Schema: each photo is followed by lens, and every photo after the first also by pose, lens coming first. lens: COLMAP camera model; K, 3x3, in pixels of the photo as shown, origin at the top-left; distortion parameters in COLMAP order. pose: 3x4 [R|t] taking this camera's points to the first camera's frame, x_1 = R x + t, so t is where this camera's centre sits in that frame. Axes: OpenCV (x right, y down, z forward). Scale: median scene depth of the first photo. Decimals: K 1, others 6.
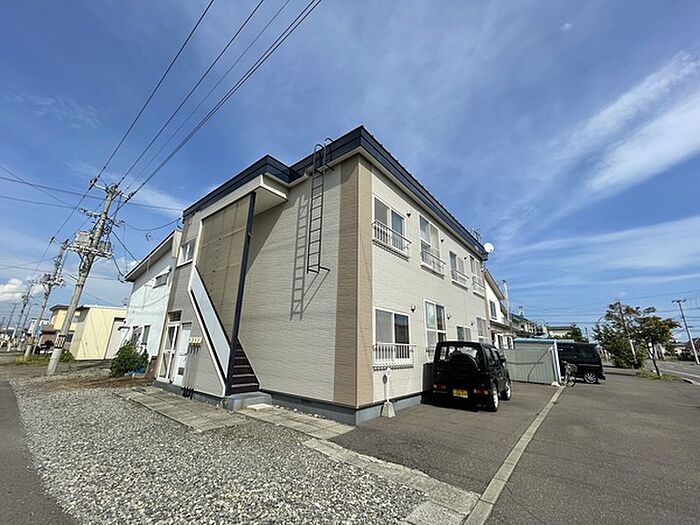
lens RADIAL K [[280.0, 0, 350.0], [0, 280.0, 264.2], [0, 0, 1]] dist [0.000181, -0.000282]
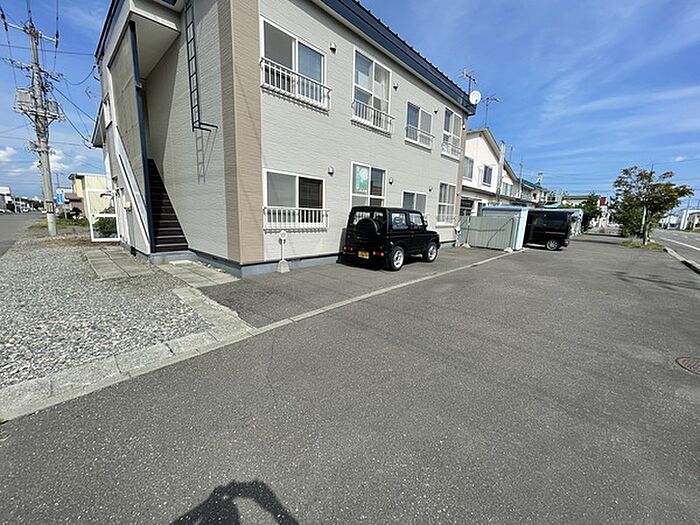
lens RADIAL K [[280.0, 0, 349.8], [0, 280.0, 260.7], [0, 0, 1]] dist [0.000181, -0.000282]
pose [[0.996886, 0.018877, -0.076568, 0.397557], [0.016075, 0.901900, 0.431645, 0.025519], [0.077205, -0.431531, 0.898788, 0.040283]]
